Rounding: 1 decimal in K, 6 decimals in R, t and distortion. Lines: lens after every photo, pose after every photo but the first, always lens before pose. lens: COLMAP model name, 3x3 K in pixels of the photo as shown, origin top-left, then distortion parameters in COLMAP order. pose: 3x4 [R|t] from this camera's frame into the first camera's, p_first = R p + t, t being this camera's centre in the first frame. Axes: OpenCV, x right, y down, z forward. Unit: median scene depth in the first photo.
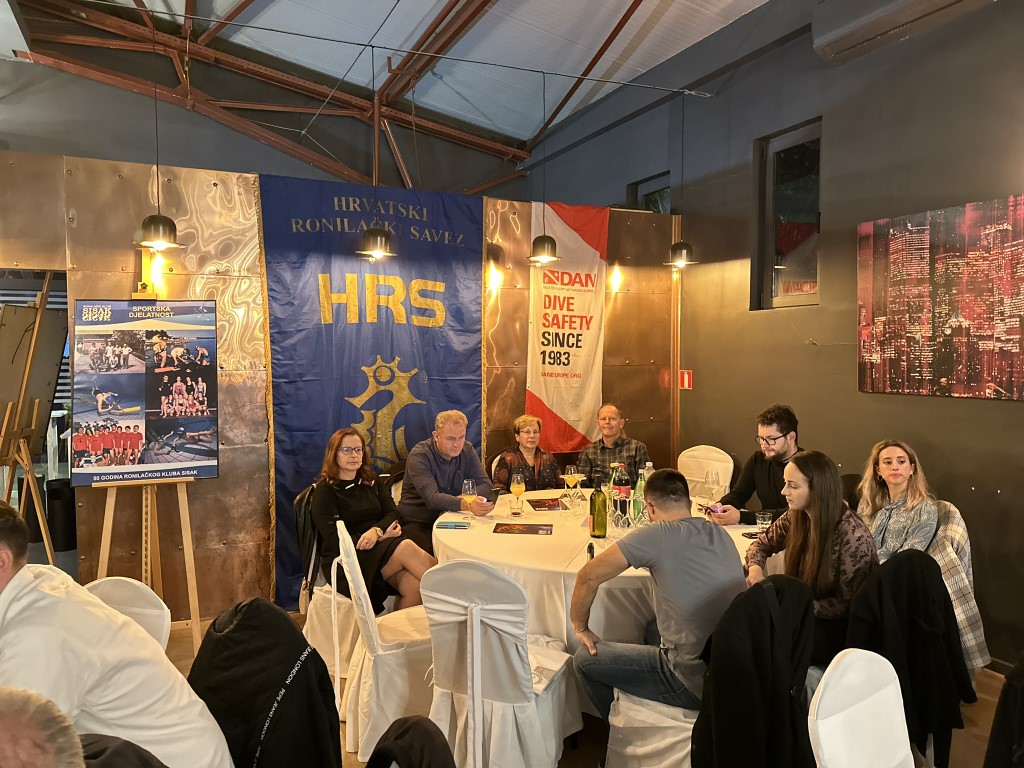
lens RADIAL K [[725.1, 0, 512.0], [0, 725.1, 384.0], [0, 0, 1]] dist [0.176311, -0.063726]
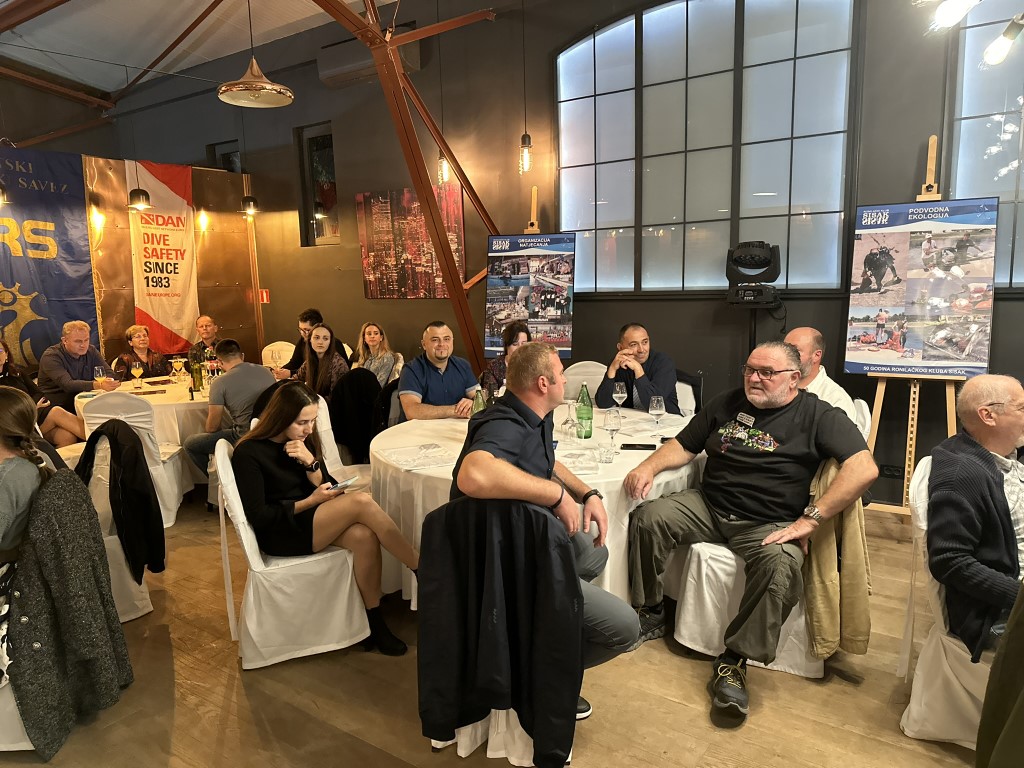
lens RADIAL K [[716.3, 0, 512.0], [0, 716.3, 384.0], [0, 0, 1]] dist [0.048206, -0.062429]
pose [[0.870922, -0.091423, 0.482843, -0.029943], [0.044059, 0.993112, 0.108568, 0.035054], [-0.489443, -0.073280, 0.868951, -0.472780]]
